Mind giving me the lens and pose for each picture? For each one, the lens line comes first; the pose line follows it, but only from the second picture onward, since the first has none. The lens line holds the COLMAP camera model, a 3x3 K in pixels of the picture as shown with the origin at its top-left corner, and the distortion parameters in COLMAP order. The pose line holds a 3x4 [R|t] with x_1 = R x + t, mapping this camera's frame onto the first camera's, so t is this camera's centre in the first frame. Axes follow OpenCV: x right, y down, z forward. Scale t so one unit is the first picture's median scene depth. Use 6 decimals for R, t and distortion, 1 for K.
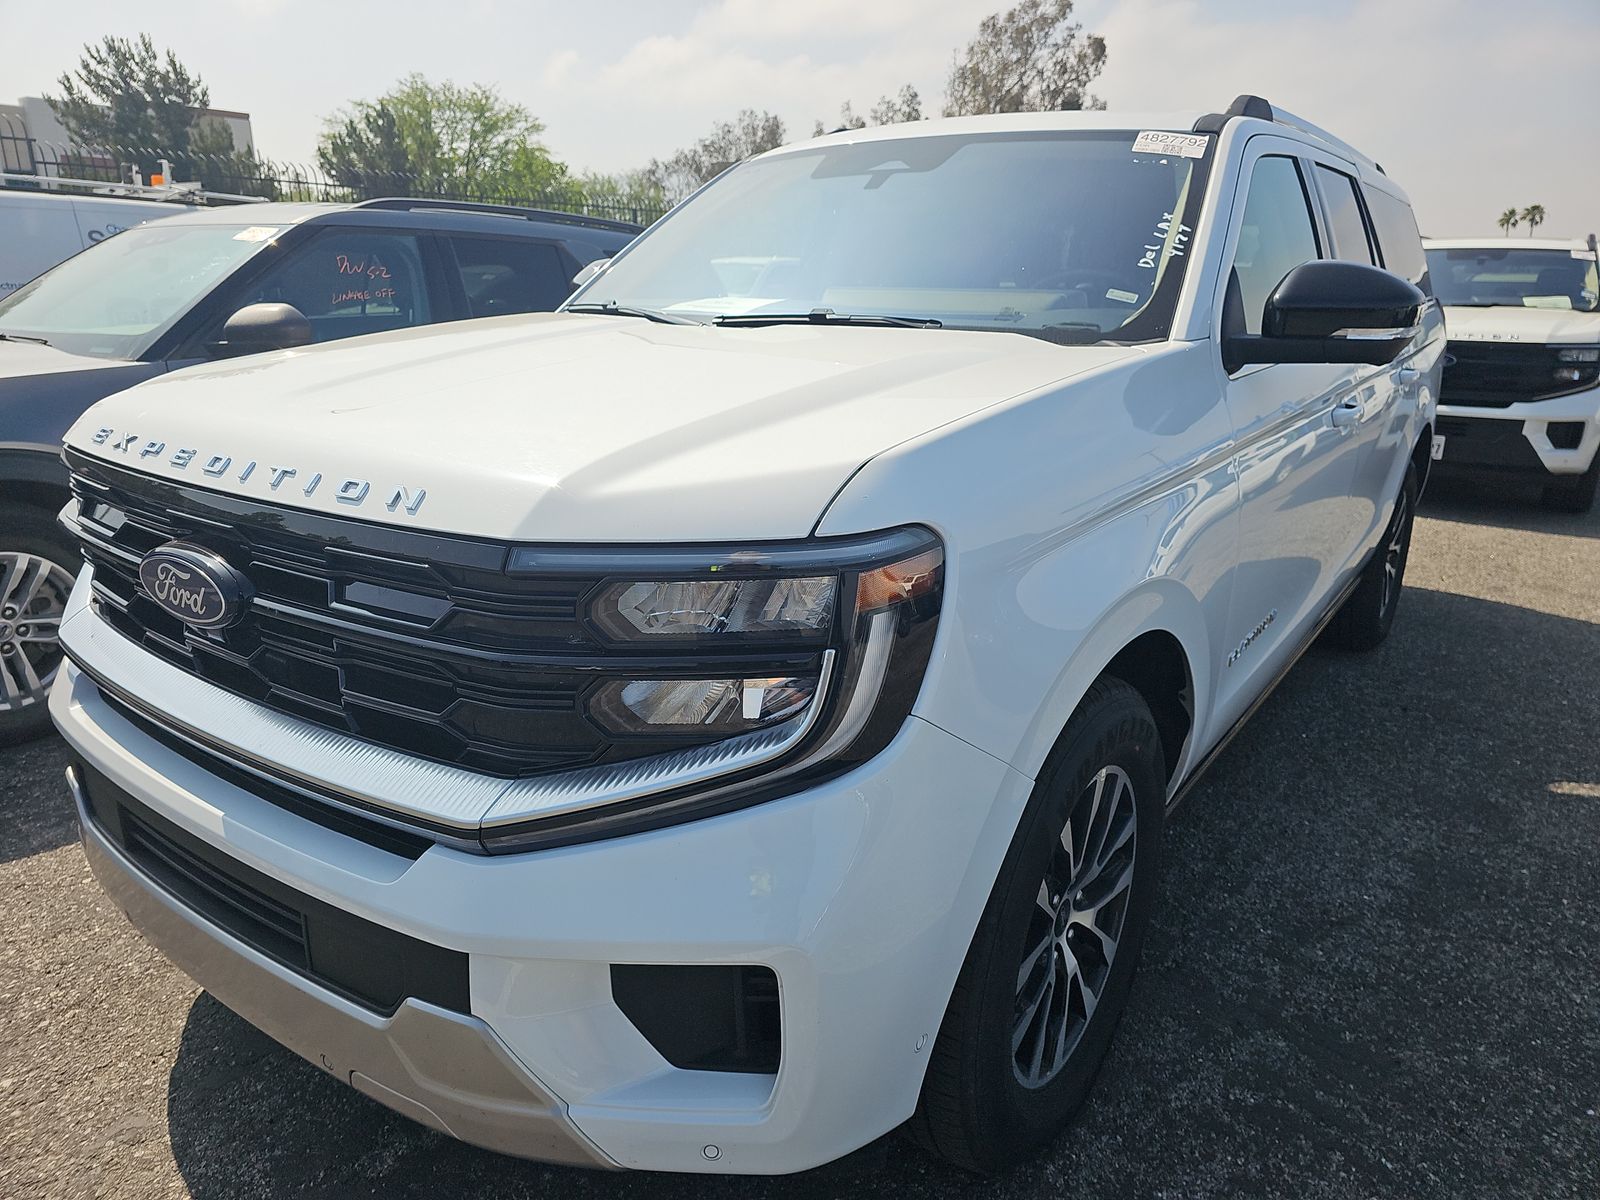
lens RADIAL K [[1059.8, 0, 781.0], [0, 1059.8, 596.5], [0, 0, 1]] dist [0.061579, -0.066587]
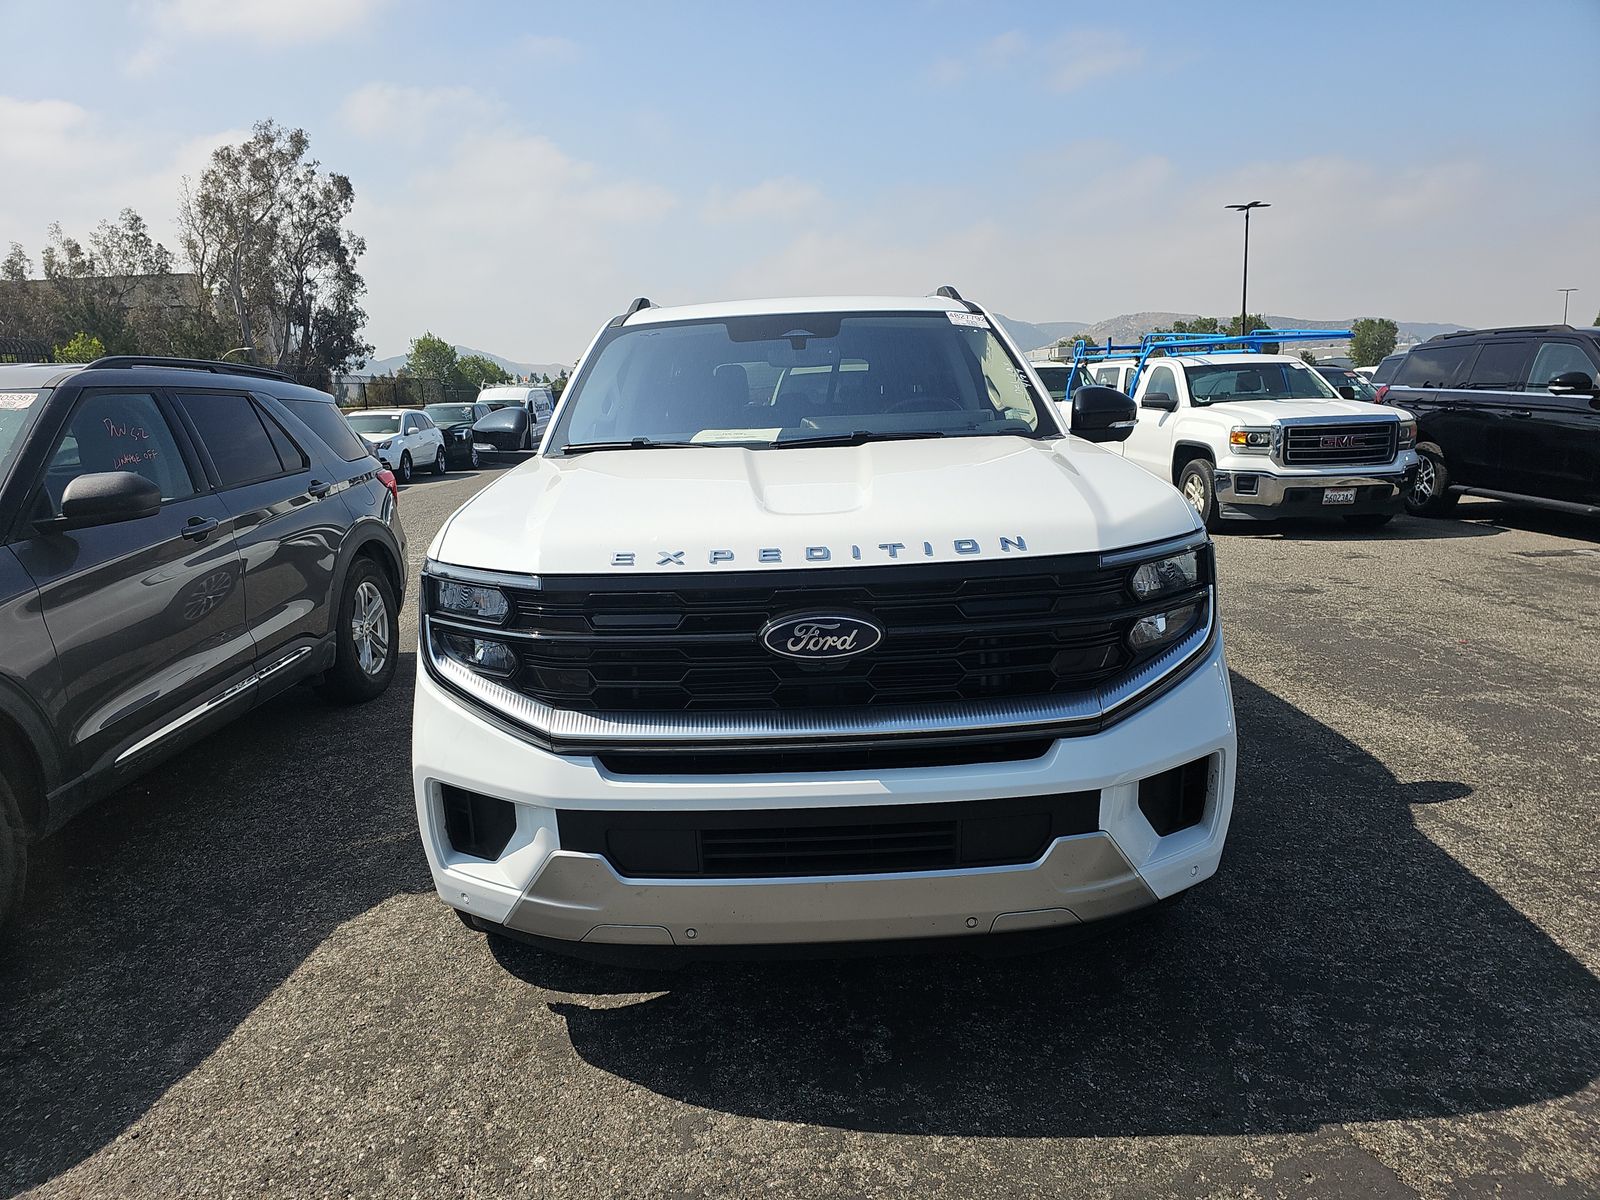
lens RADIAL K [[1059.8, 0, 781.0], [0, 1059.8, 596.5], [0, 0, 1]] dist [0.061579, -0.066587]
pose [[0.812274, -0.151390, 0.563286, -0.773160], [0.212601, 0.976138, -0.044228, -0.004845], [-0.543149, 0.155681, 0.825077, -0.093397]]
